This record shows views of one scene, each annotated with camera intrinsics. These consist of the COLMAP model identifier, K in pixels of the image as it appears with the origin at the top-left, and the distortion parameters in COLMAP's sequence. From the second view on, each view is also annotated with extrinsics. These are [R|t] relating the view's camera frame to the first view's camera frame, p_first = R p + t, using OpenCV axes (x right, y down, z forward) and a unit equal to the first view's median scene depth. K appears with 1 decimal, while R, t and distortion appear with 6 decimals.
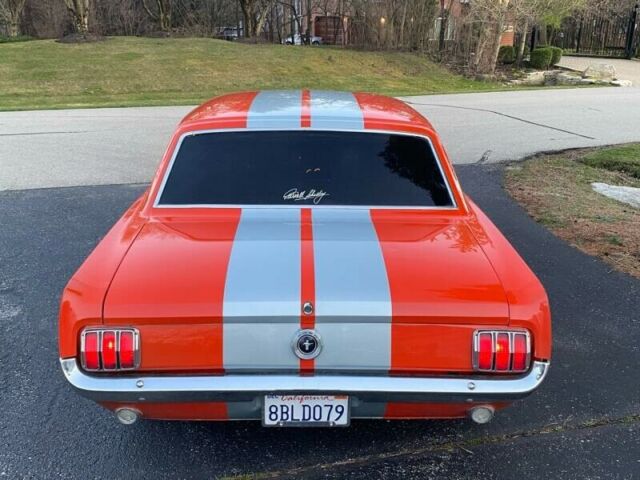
lens RADIAL K [[667.4, 0, 330.8], [0, 667.4, 240.1], [0, 0, 1]] dist [0.082125, -0.169844]
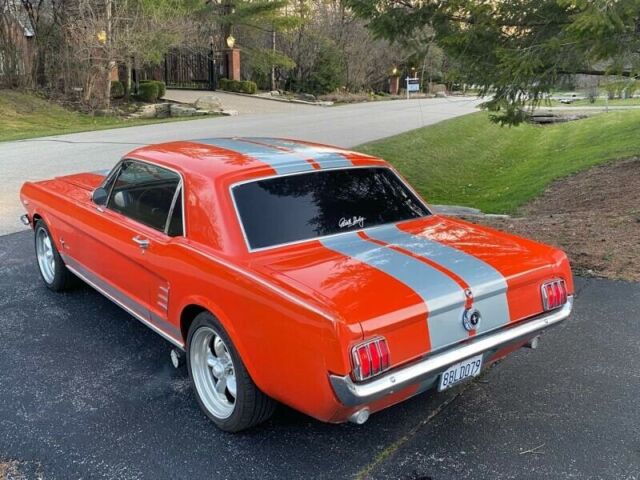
lens RADIAL K [[667.4, 0, 330.8], [0, 667.4, 240.1], [0, 0, 1]] dist [0.082125, -0.169844]
pose [[0.793655, -0.160463, 0.586825, -0.164792], [0.184877, 0.982585, 0.018643, -0.013242], [-0.579597, 0.093694, 0.809499, 0.004660]]
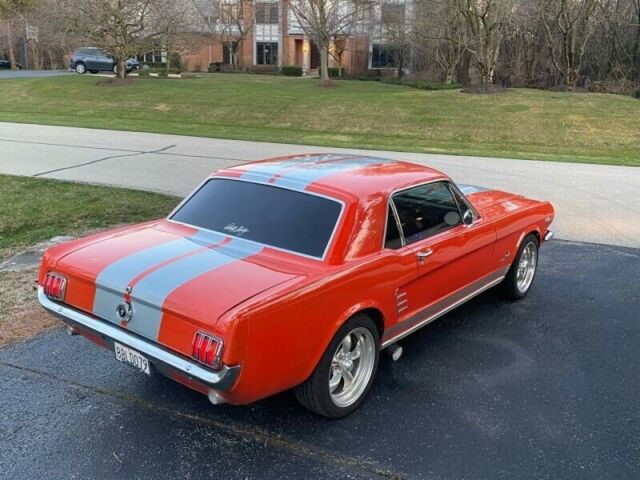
lens RADIAL K [[705.3, 0, 320.0], [0, 705.3, 240.0], [0, 0, 1]] dist [-0.022094, -0.025185]
pose [[0.755896, 0.173419, -0.631306, 0.209485], [-0.216429, 0.976256, 0.009035, -0.019713], [0.617883, 0.129804, 0.775481, -0.004917]]
